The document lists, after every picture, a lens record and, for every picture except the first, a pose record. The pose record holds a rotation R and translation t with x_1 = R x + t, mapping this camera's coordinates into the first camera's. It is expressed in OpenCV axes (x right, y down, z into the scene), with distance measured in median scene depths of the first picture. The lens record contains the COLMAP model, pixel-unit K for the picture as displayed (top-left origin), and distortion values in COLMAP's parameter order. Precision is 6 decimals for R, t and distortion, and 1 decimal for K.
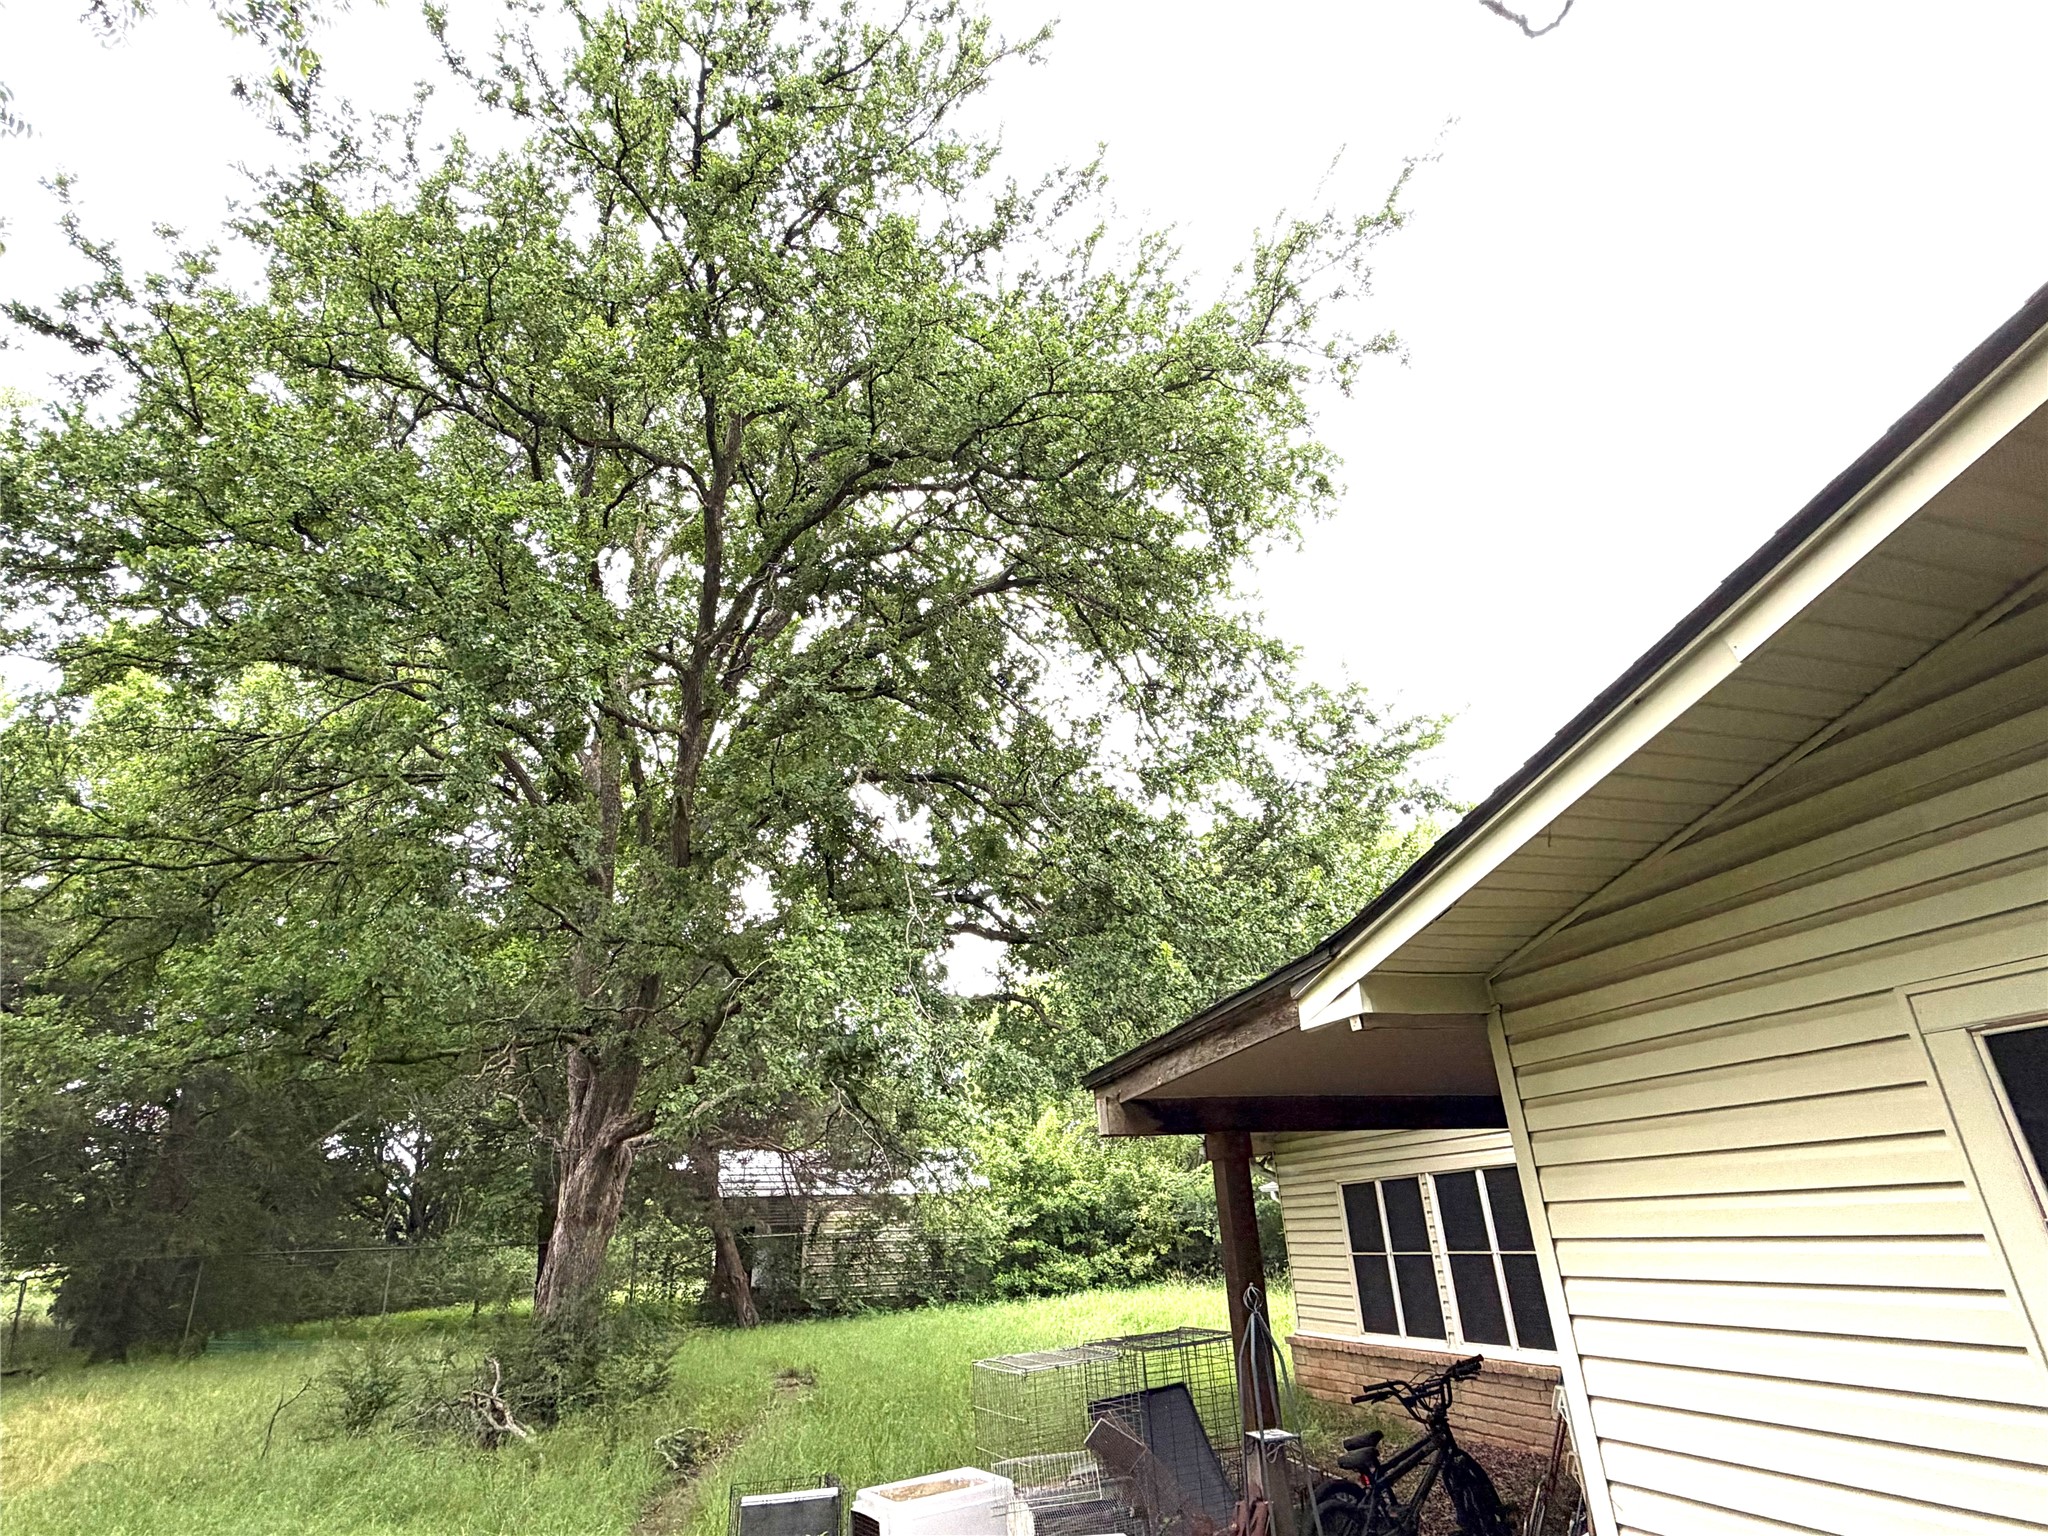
lens RADIAL K [[1032.9, 0, 1018.9], [0, 1032.9, 768.9], [0, 0, 1]] dist [-0.002832, -0.000141]
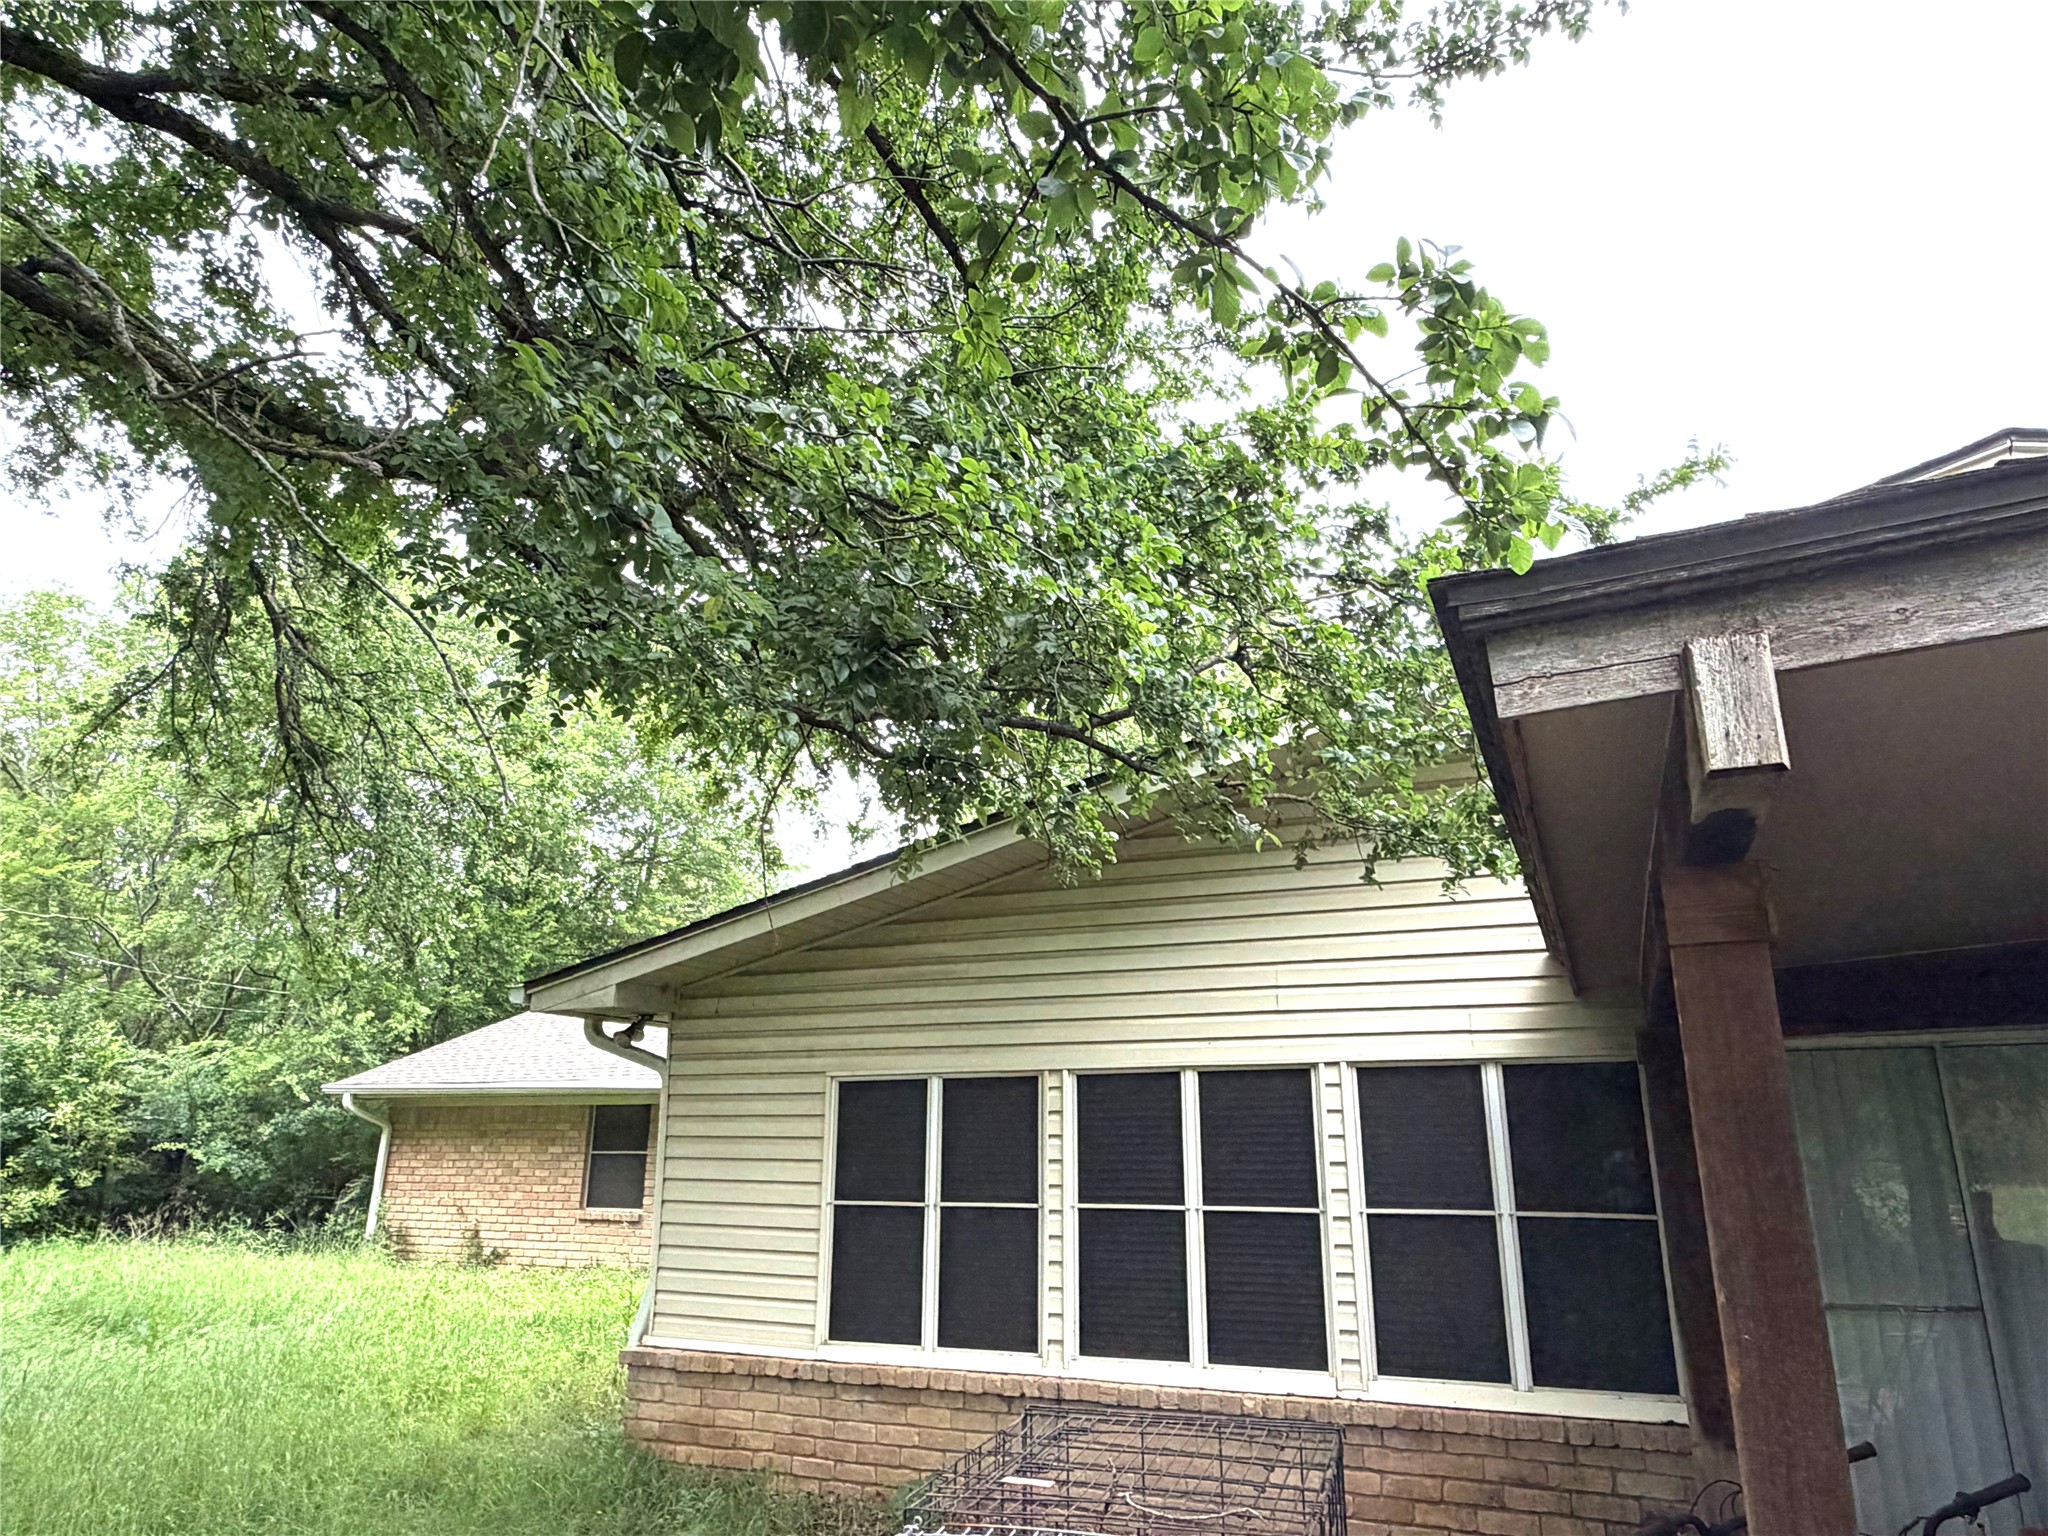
lens RADIAL K [[1296.4, 0, 1022.8], [0, 1296.4, 773.9], [0, 0, 1]] dist [-0.004544, 0.002580]
pose [[0.668375, 0.256297, 0.698274, -0.079049], [-0.338819, 0.940618, -0.020937, 0.131535], [-0.662175, -0.222595, 0.715525, 0.273616]]
